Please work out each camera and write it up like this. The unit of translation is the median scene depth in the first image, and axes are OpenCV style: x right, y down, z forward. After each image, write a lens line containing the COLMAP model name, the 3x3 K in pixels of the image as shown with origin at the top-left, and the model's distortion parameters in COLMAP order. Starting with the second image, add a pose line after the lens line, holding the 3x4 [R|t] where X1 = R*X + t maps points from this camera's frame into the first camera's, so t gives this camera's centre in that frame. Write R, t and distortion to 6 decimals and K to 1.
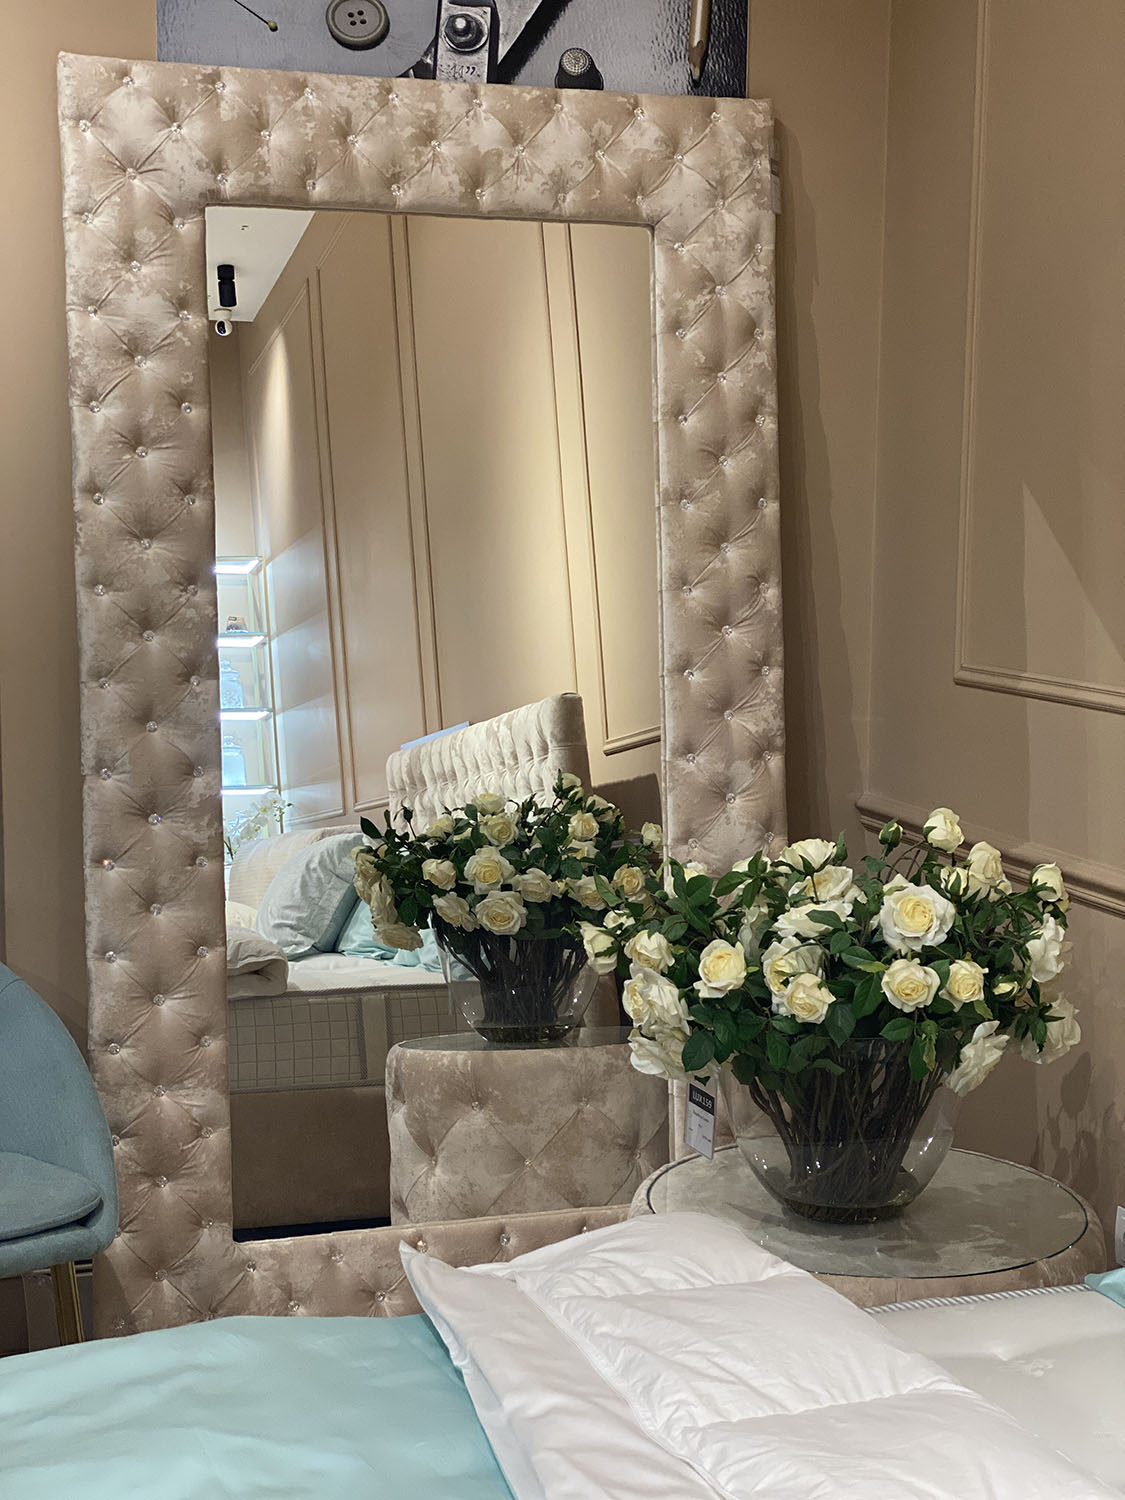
lens RADIAL K [[2245.0, 0, 572.4], [0, 2245.0, 775.1], [0, 0, 1]] dist [0.105489, 0.000000]
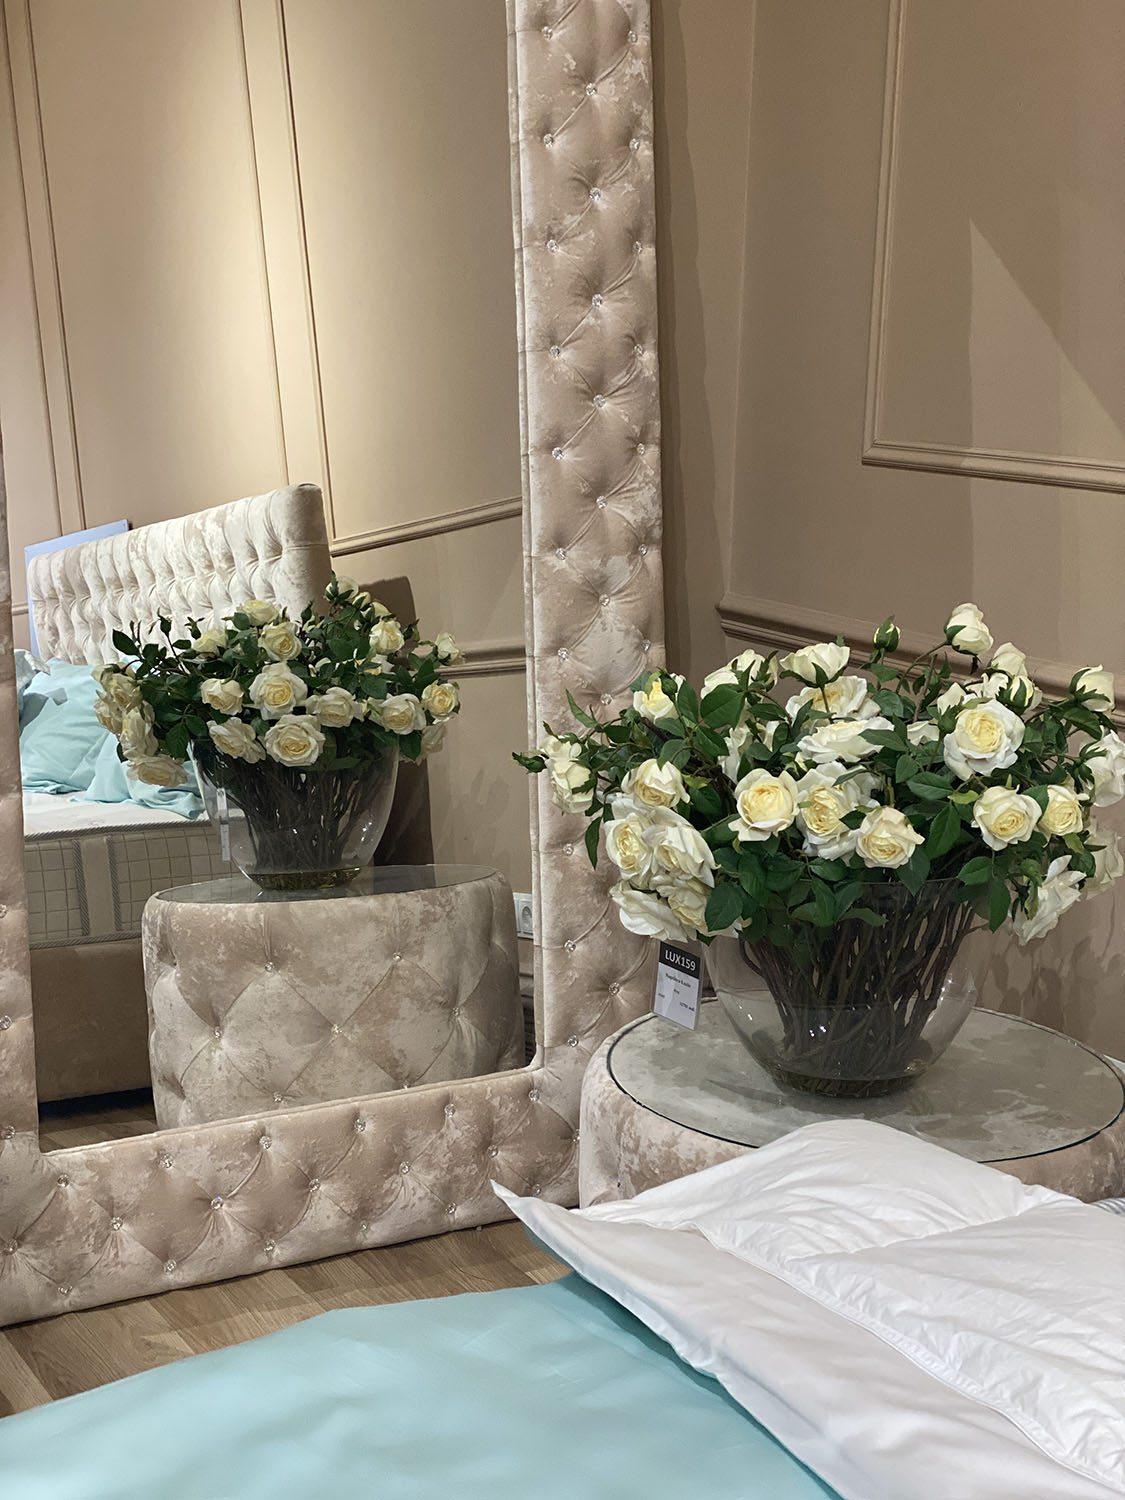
lens RADIAL K [[2245.0, 0, 574.7], [0, 2245.0, 777.7], [0, 0, 1]] dist [0.105489, 0.000000]
pose [[0.974777, -0.029894, 0.221170, -0.145904], [0.011252, 0.996311, 0.085074, 0.005387], [-0.222897, -0.080439, 0.971518, 0.187306]]
